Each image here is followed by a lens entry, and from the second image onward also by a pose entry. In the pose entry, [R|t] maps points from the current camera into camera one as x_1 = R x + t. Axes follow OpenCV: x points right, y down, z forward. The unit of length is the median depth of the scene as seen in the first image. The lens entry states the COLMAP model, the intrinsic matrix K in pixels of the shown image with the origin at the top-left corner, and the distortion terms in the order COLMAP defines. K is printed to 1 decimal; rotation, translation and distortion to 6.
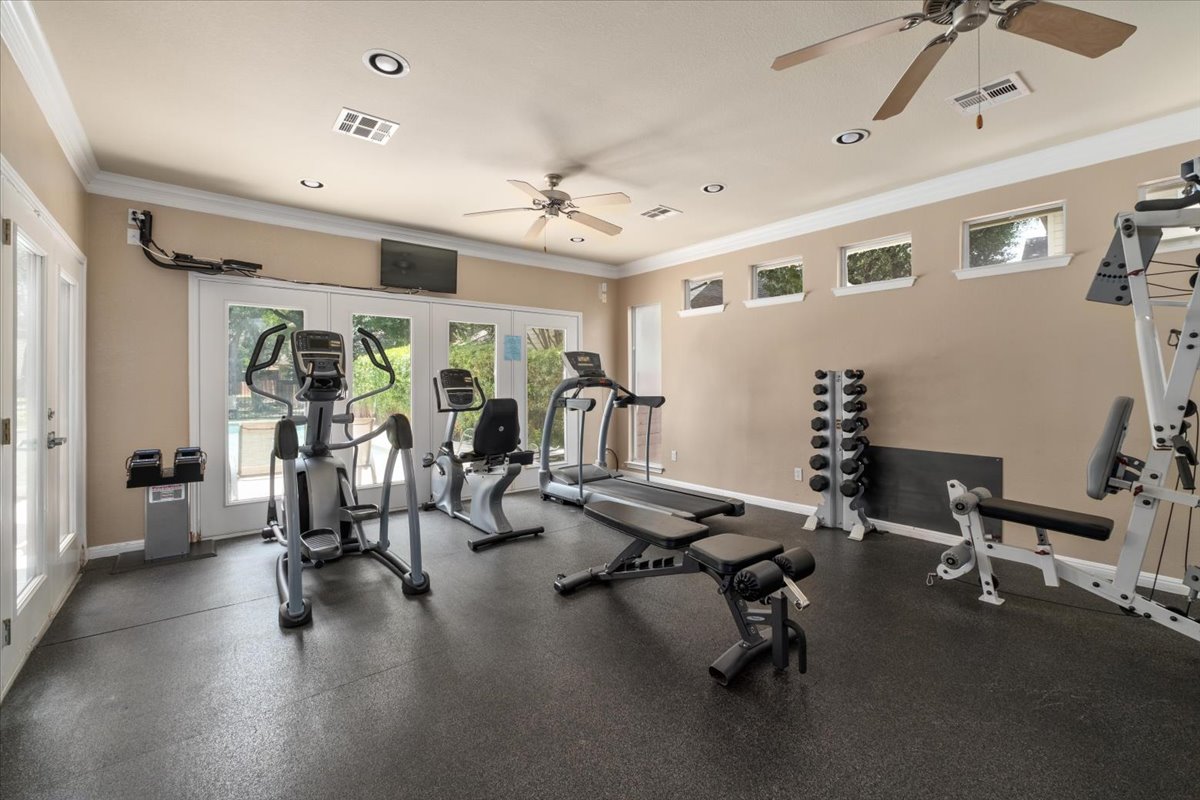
lens RADIAL K [[506.2, 0, 605.5], [0, 506.2, 383.2], [0, 0, 1]] dist [-0.011335, 0.005258]
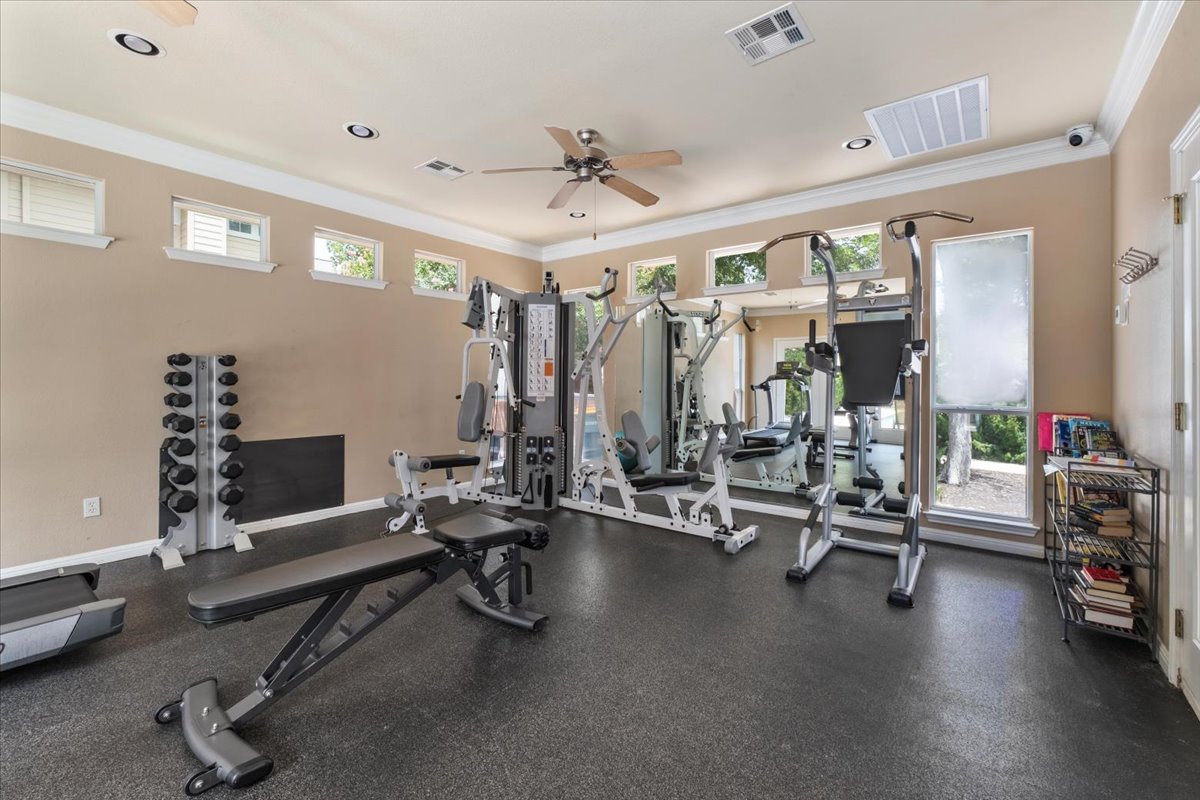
lens RADIAL K [[506.2, 0, 605.5], [0, 506.2, 383.2], [0, 0, 1]] dist [-0.011335, 0.005258]
pose [[-0.213514, -0.001674, 0.976939, -0.534859], [0.004115, 0.999988, 0.002613, 0.023365], [-0.976931, 0.004578, -0.213505, 0.643069]]
